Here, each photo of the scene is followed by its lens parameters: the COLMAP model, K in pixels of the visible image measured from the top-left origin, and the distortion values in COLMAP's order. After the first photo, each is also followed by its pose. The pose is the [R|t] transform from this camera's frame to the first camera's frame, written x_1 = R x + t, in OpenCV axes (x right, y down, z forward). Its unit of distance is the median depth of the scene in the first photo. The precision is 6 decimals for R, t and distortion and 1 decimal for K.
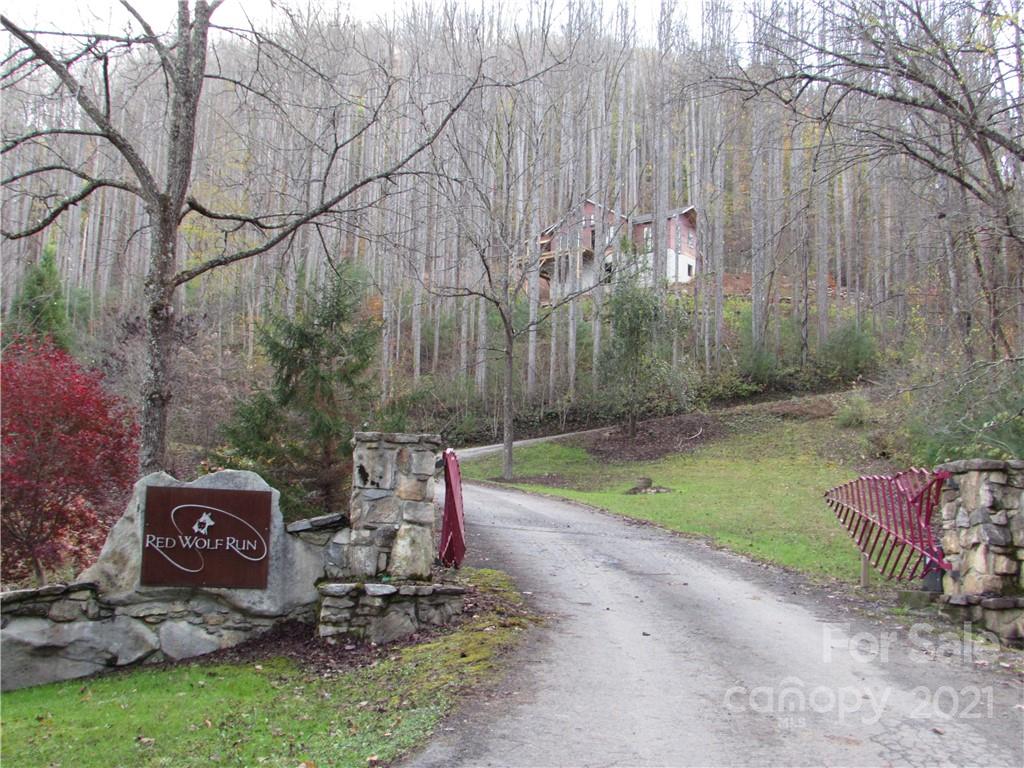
lens RADIAL K [[1131.0, 0, 511.7], [0, 1131.0, 383.6], [0, 0, 1]] dist [-0.070608, 0.000000]
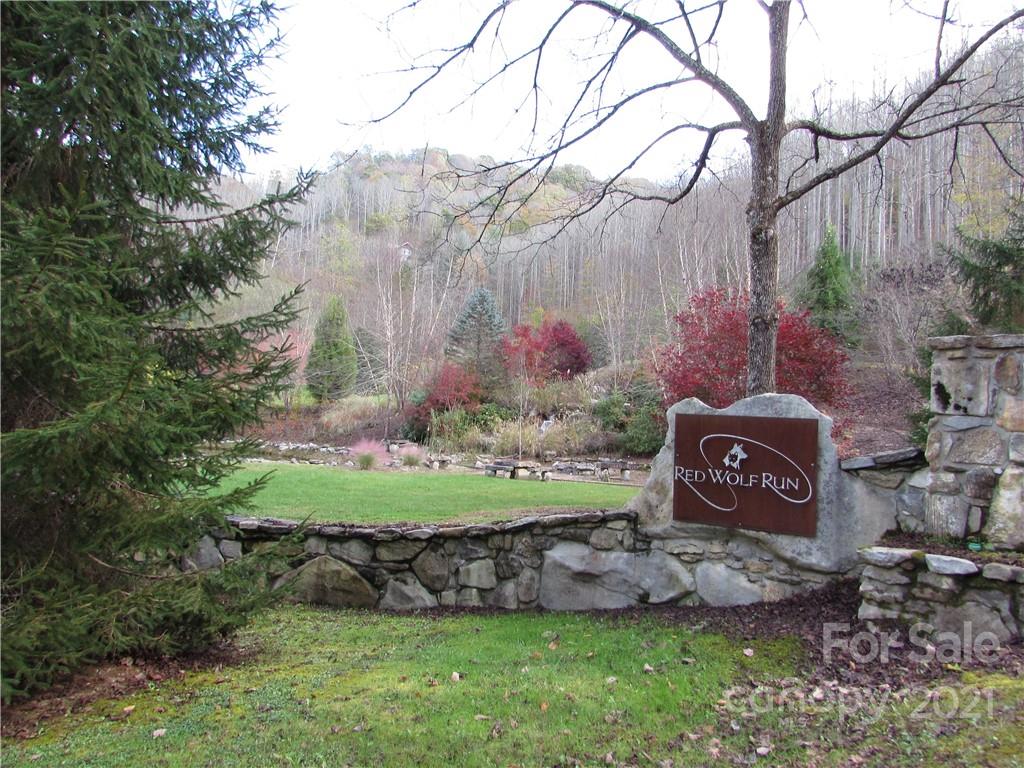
lens RADIAL K [[720.7, 0, 512.4], [0, 720.7, 387.0], [0, 0, 1]] dist [-0.026032, -0.000846]
pose [[0.629717, -0.028557, -0.776299, 0.051057], [0.084384, 0.995925, 0.031814, 0.038548], [0.772228, -0.085541, 0.629561, 0.517119]]
